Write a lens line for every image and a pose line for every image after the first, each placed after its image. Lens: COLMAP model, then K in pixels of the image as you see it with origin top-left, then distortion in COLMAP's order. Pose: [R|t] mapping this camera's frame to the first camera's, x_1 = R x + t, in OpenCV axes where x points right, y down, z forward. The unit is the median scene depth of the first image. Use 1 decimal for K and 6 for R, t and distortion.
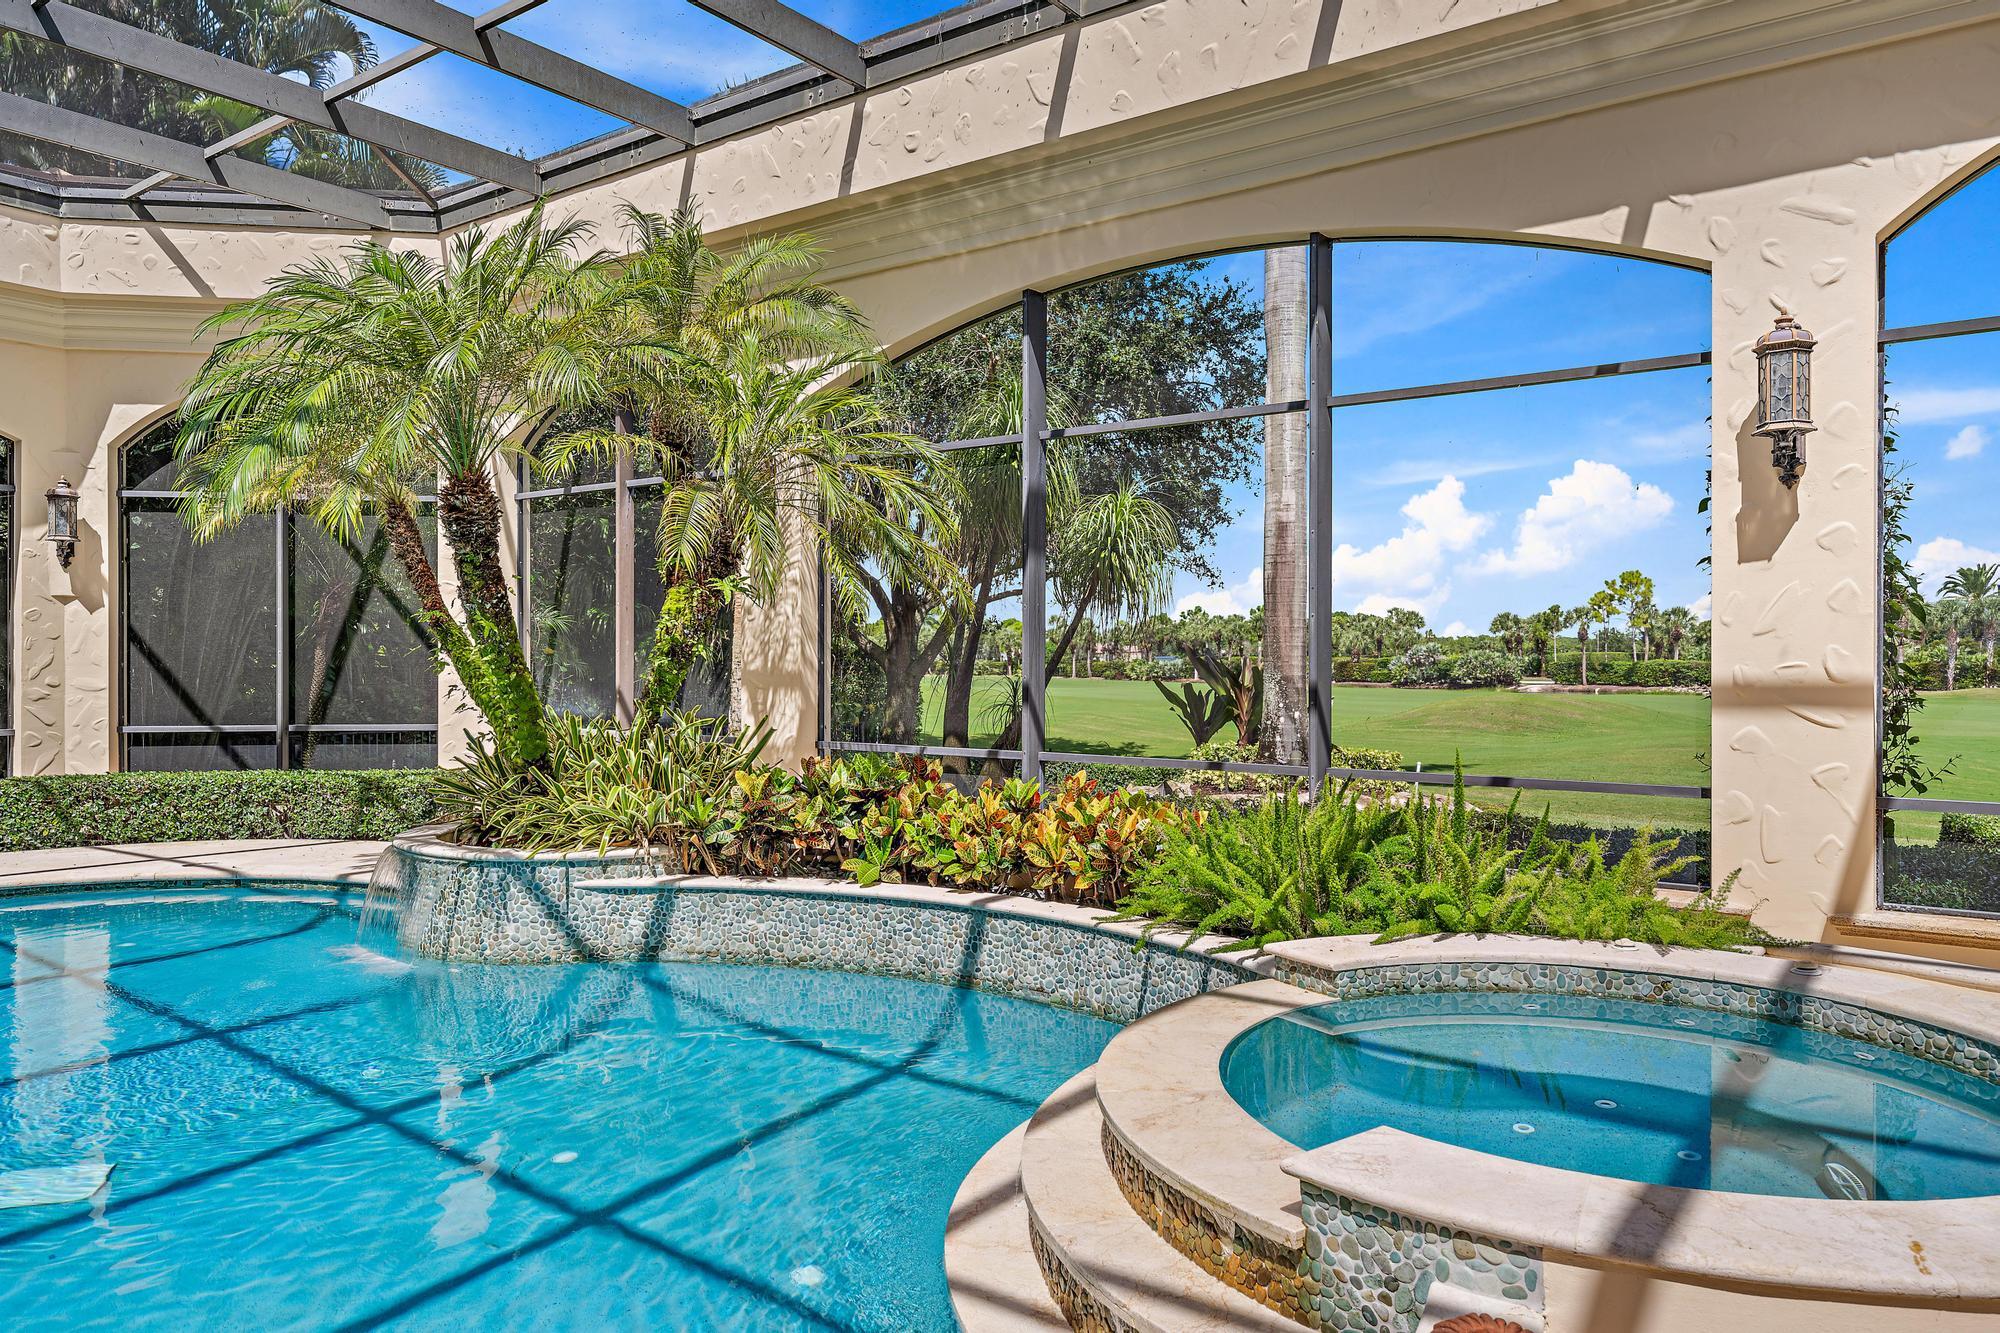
lens RADIAL K [[1358.5, 0, 1000.0], [0, 1358.5, 666.5], [0, 0, 1]] dist [0.005767, 0.001347]
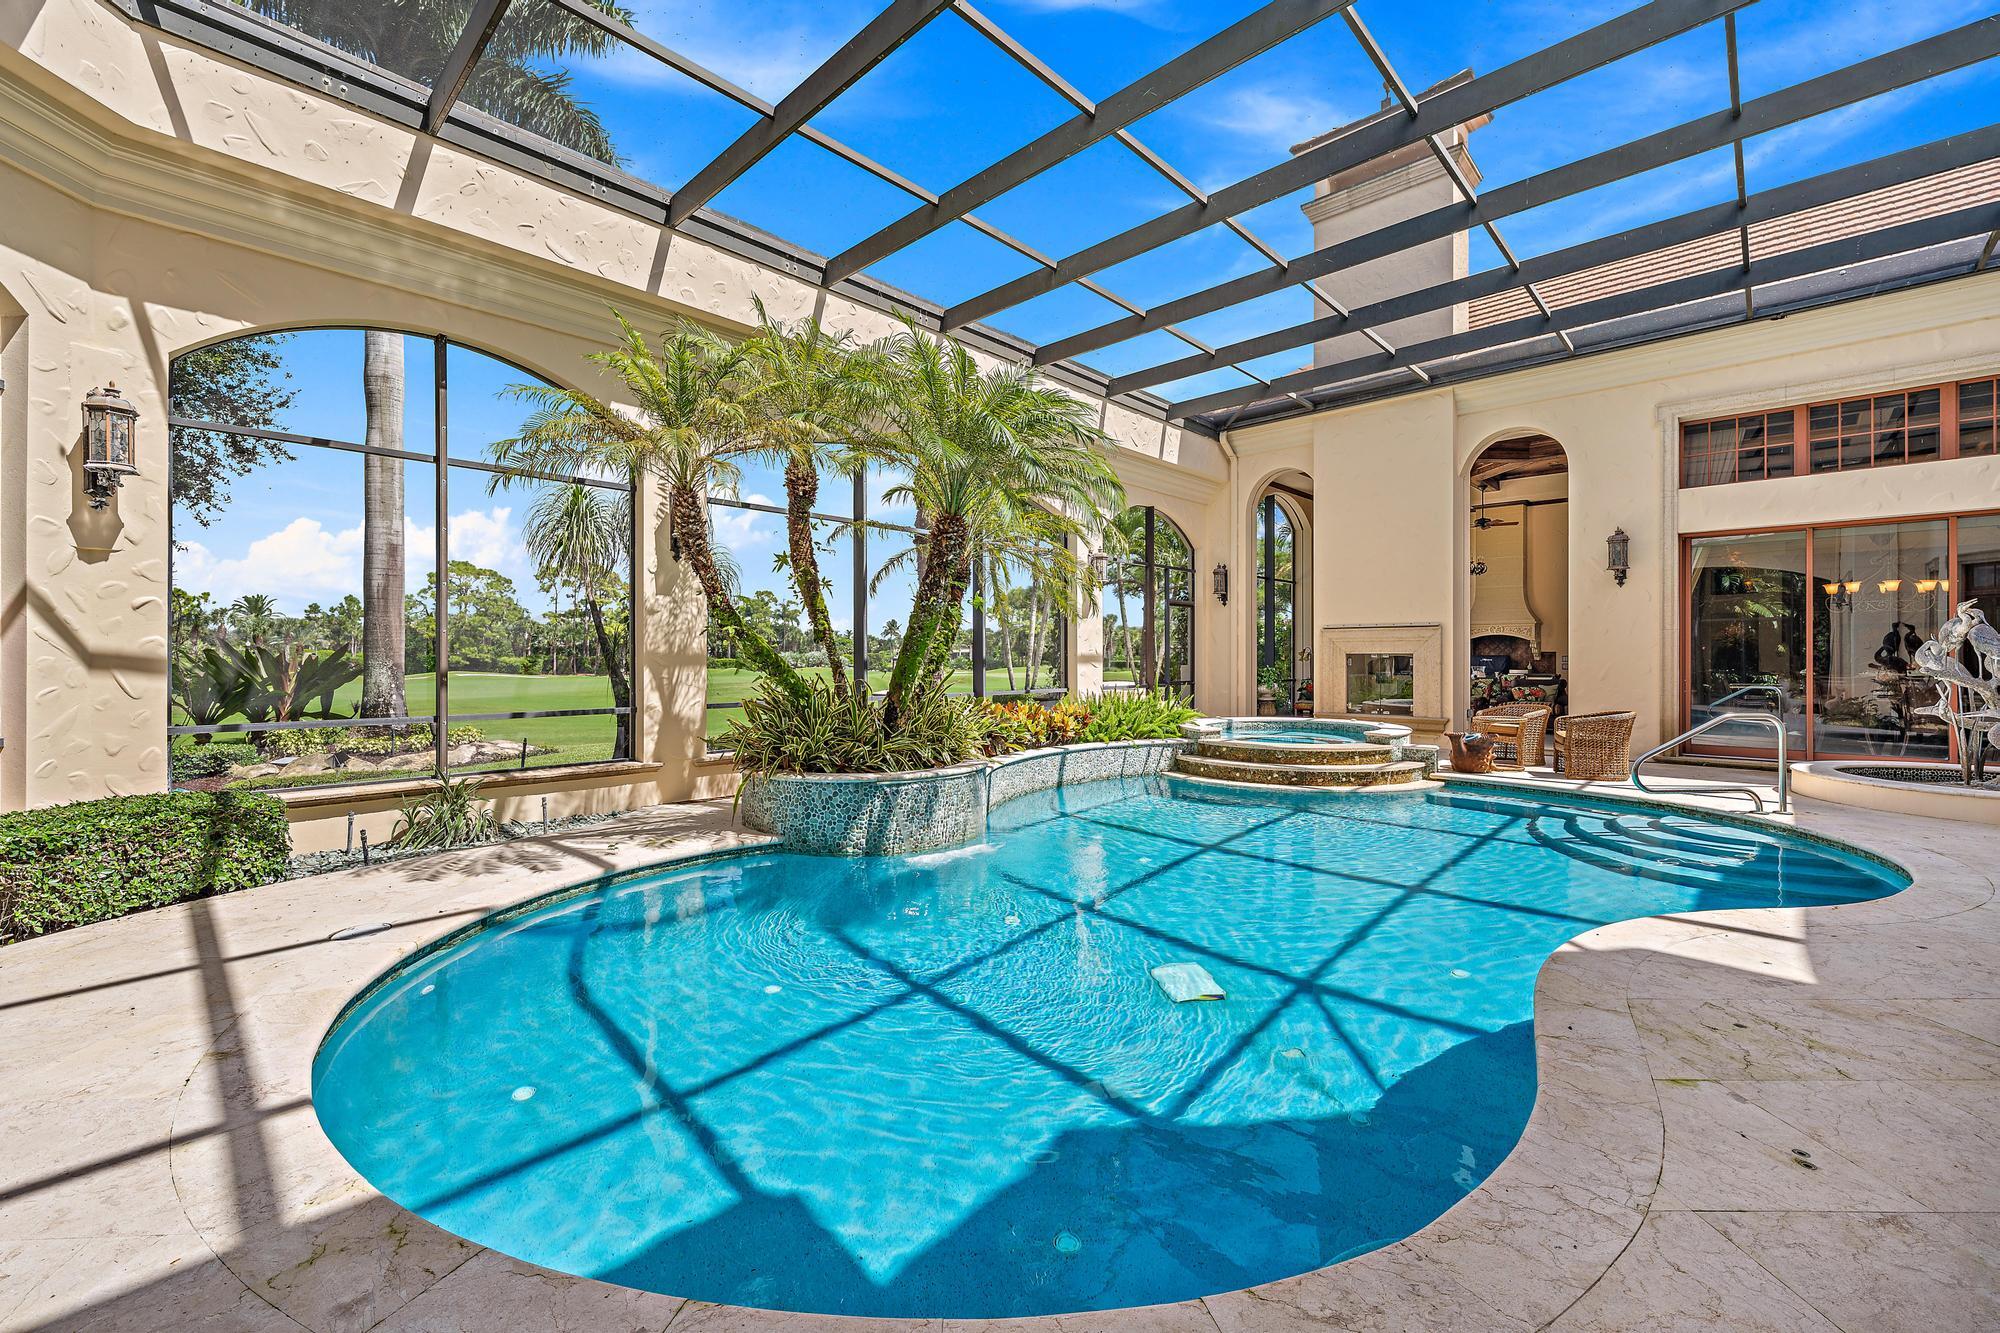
lens RADIAL K [[836.2, 0, 1000.0], [0, 836.2, 666.5], [0, 0, 1]] dist [-0.002320, -0.000291]
pose [[0.140189, -0.021994, 0.989880, -0.710295], [0.012293, 0.999715, 0.020471, 0.001608], [-0.990048, 0.009298, 0.140420, 0.446488]]
